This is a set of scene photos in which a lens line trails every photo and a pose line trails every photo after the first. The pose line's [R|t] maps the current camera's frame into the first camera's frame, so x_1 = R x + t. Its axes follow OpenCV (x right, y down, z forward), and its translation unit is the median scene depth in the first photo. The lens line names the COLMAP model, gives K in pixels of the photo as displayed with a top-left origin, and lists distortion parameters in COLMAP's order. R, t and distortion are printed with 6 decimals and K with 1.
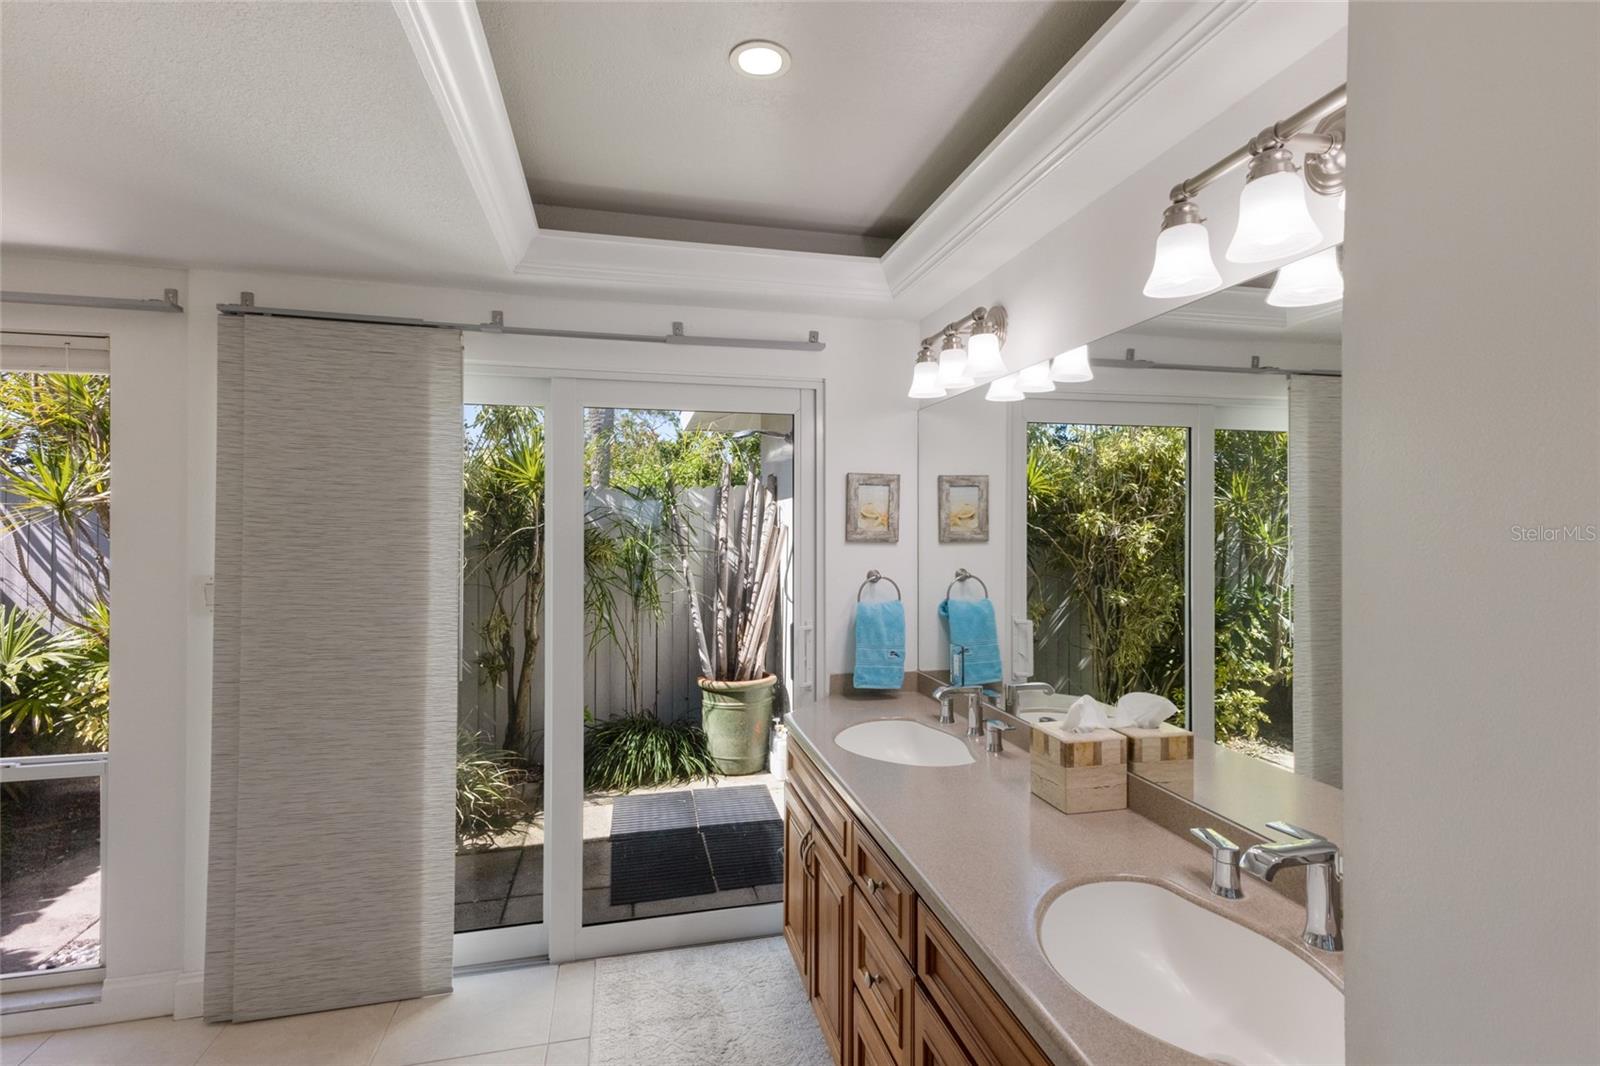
lens RADIAL K [[774.7, 0, 801.7], [0, 774.7, 523.0], [0, 0, 1]] dist [0.024143, -0.000190]
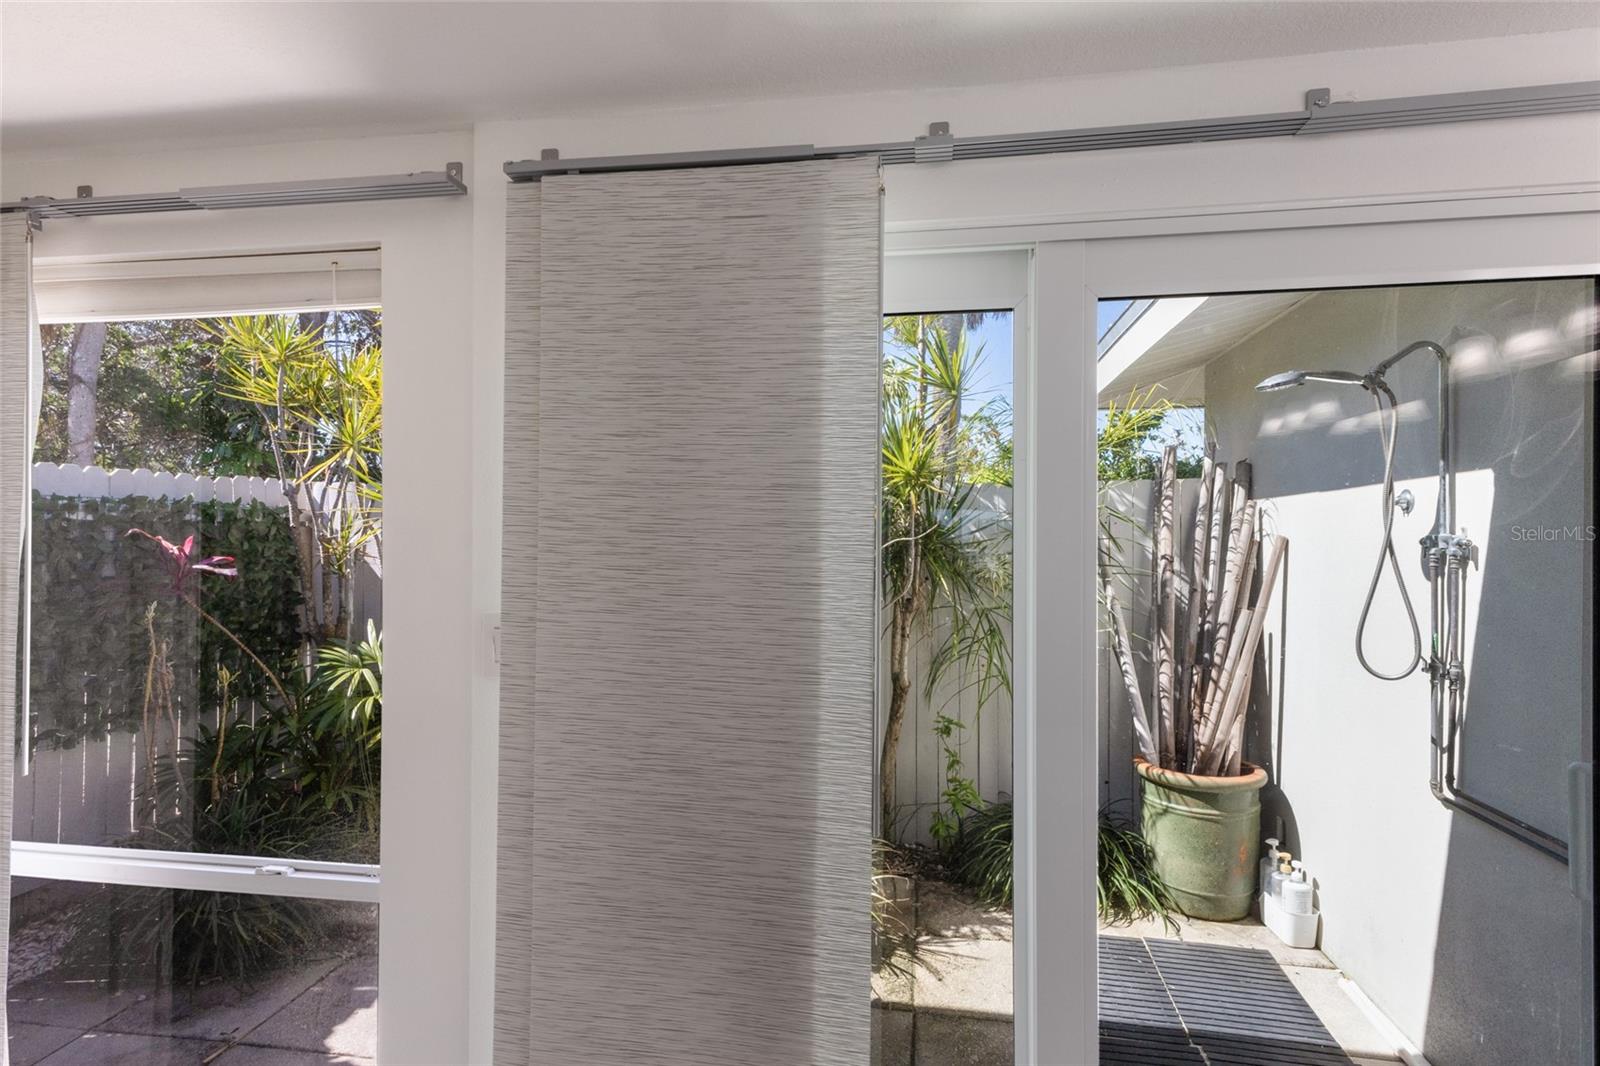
lens RADIAL K [[786.6, 0, 798.0], [0, 786.6, 542.0], [0, 0, 1]] dist [0.025137, -0.000006]
pose [[0.922566, 0.007263, -0.385770, -0.270934], [-0.003521, 0.999940, 0.010404, 0.002459], [0.385822, -0.008240, 0.922536, 0.472564]]
